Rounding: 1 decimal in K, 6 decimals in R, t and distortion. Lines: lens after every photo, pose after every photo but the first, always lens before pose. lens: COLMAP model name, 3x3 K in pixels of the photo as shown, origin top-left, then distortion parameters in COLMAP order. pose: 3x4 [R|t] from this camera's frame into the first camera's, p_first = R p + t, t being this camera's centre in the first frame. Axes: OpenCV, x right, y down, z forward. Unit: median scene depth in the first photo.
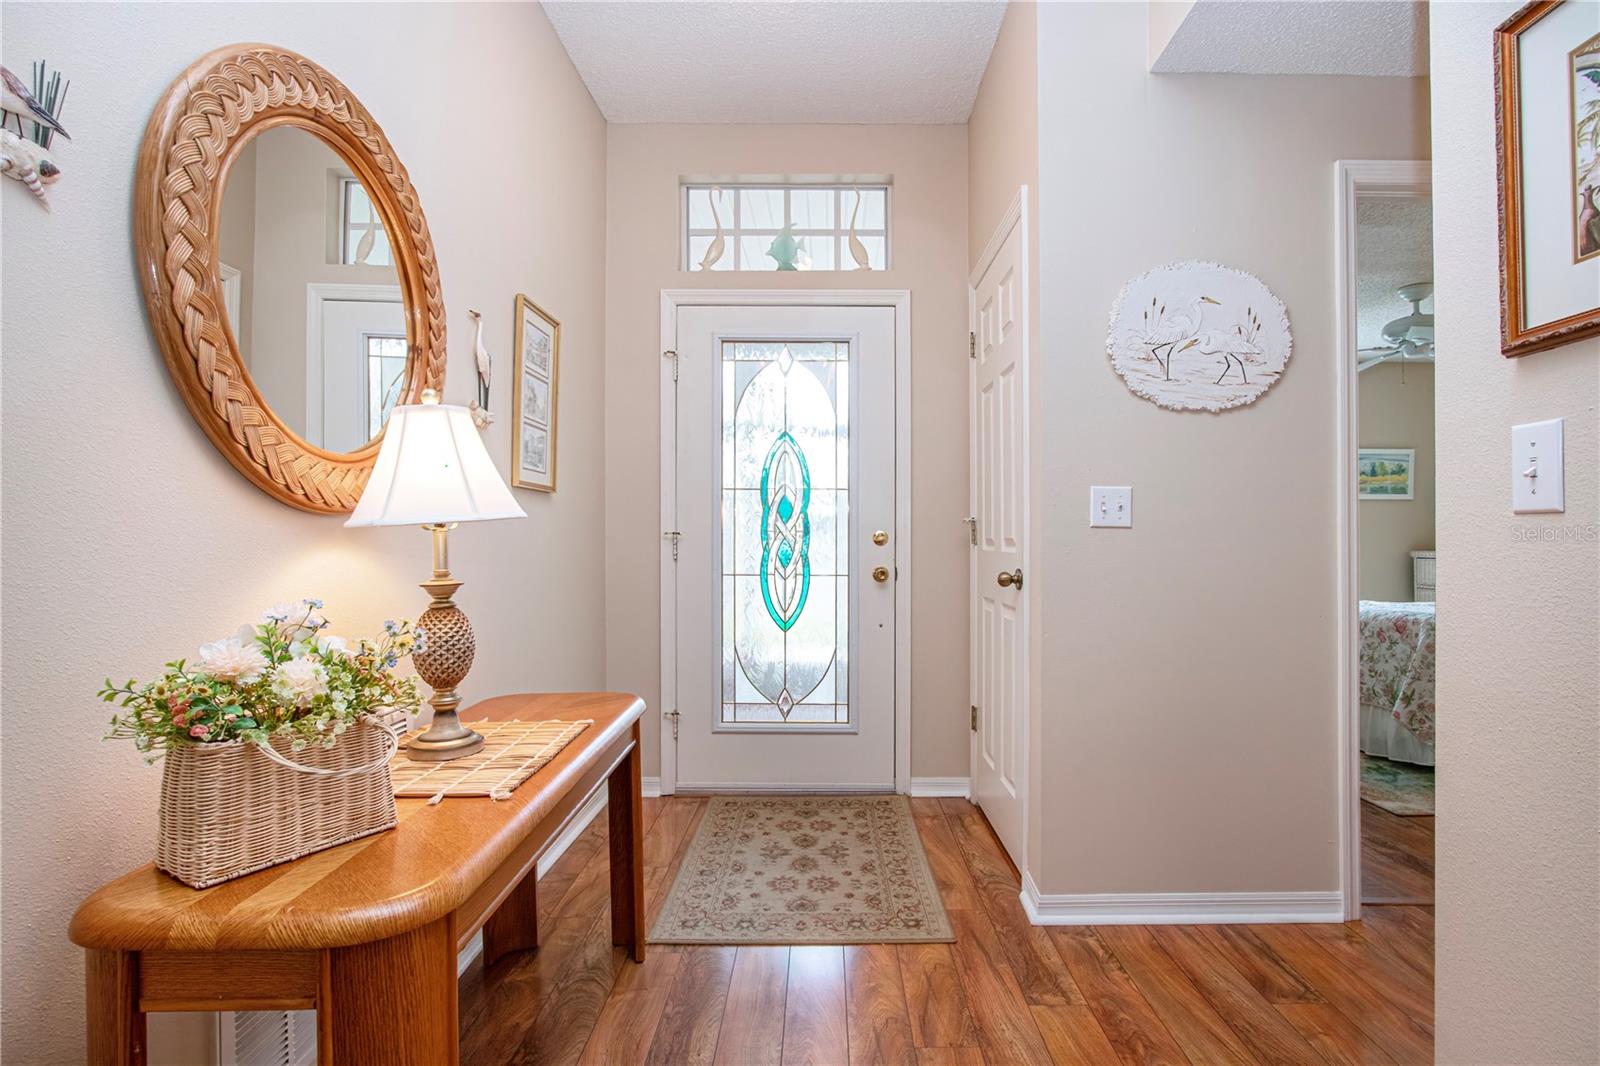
lens RADIAL K [[784.1, 0, 843.6], [0, 784.1, 519.2], [0, 0, 1]] dist [-0.021450, -0.000384]
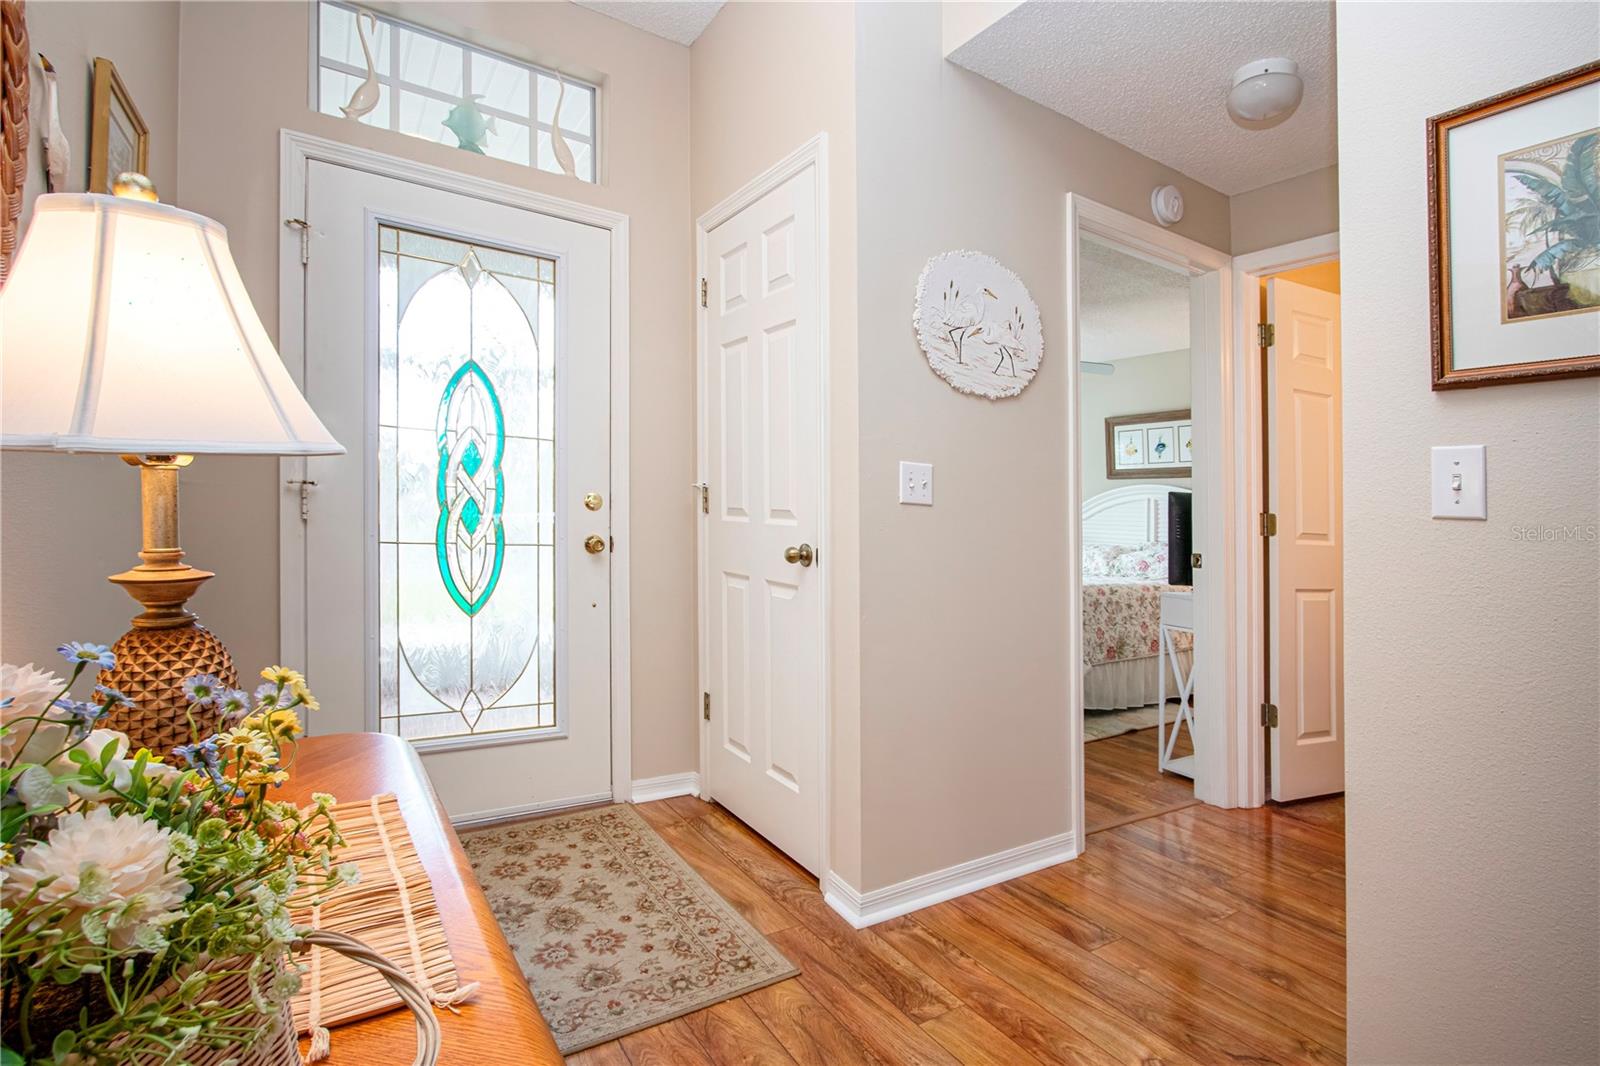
lens RADIAL K [[773.3, 0, 833.8], [0, 773.3, 498.6], [0, 0, 1]] dist [-0.022819, 0.000225]
pose [[0.833280, 0.045009, 0.551016, -0.270856], [-0.056589, 0.998389, 0.004026, 0.004812], [-0.549948, -0.034536, 0.834485, 0.234610]]
